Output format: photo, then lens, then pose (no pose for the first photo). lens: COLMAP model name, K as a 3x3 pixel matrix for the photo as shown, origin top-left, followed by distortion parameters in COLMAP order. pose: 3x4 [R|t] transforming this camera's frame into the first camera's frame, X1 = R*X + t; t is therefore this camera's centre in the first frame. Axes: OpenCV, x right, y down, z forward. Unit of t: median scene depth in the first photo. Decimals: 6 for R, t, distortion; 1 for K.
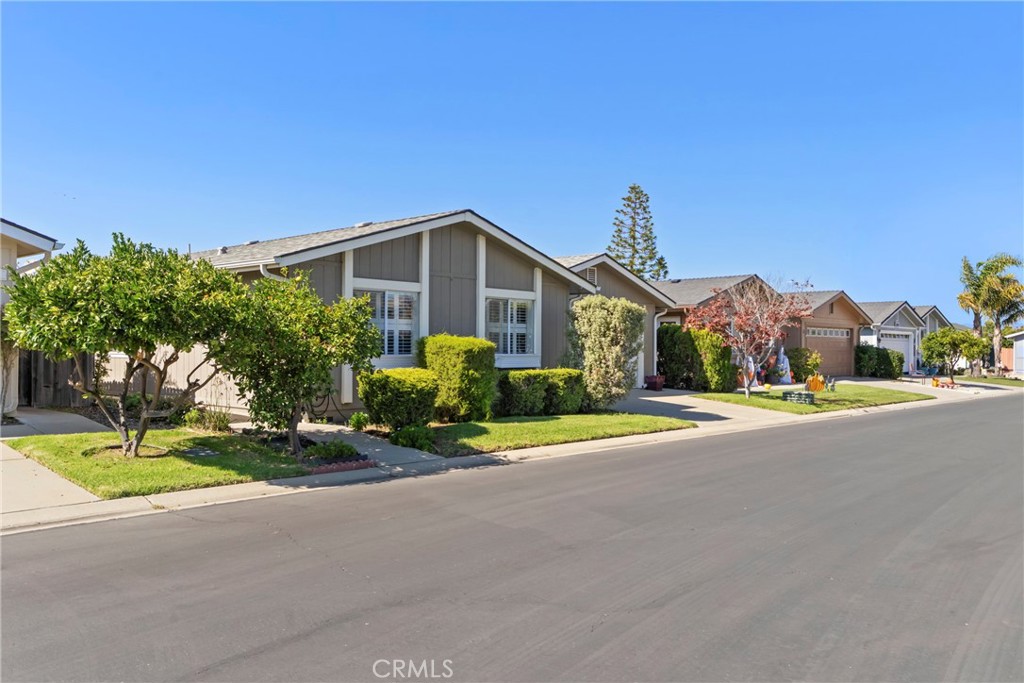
lens RADIAL K [[840.7, 0, 512.0], [0, 840.7, 341.5], [0, 0, 1]] dist [0.001983, 0.000206]
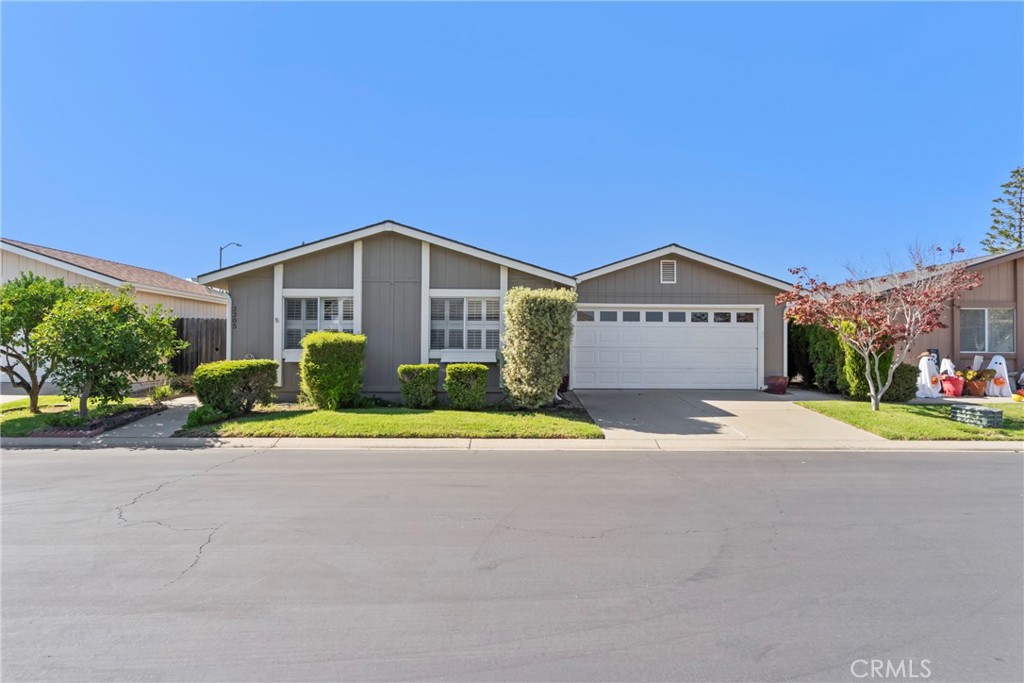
lens RADIAL K [[543.3, 0, 517.6], [0, 543.3, 342.0], [0, 0, 1]] dist [0.013312, -0.000275]
pose [[0.694759, -0.011894, -0.719144, 0.561332], [0.005190, 0.999920, -0.011524, 0.014289], [0.719224, 0.004274, 0.694765, 0.588265]]
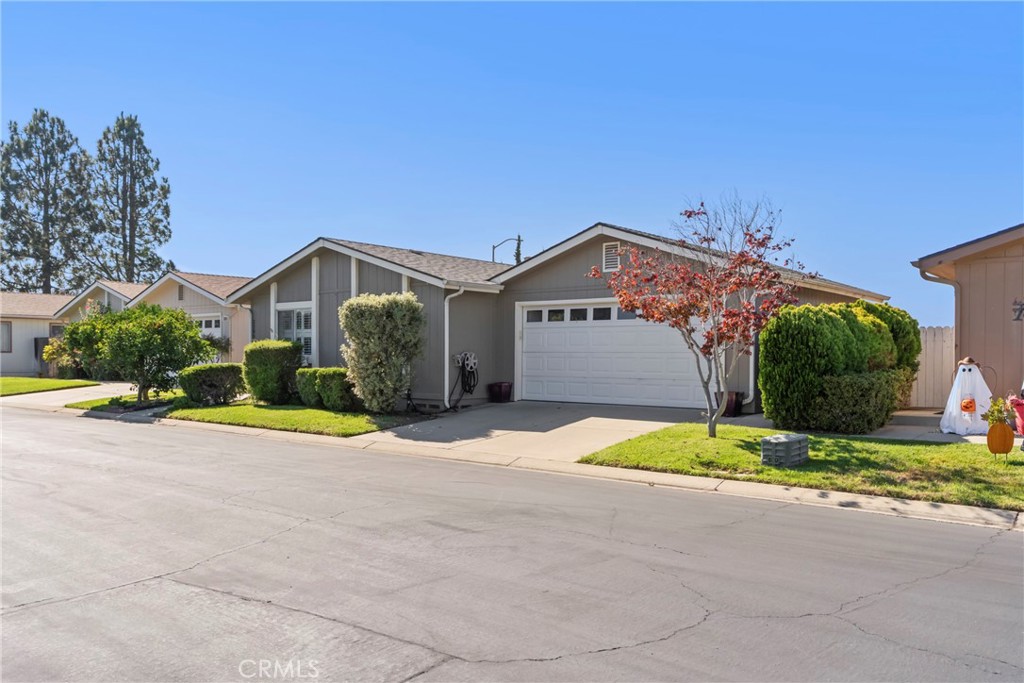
lens RADIAL K [[790.4, 0, 512.0], [0, 790.4, 341.5], [0, 0, 1]] dist [-0.001389, -0.000305]
pose [[0.074221, -0.024494, -0.996941, 1.070406], [0.004561, 0.999696, -0.024222, 0.024412], [0.997231, -0.002749, 0.074310, 1.134523]]
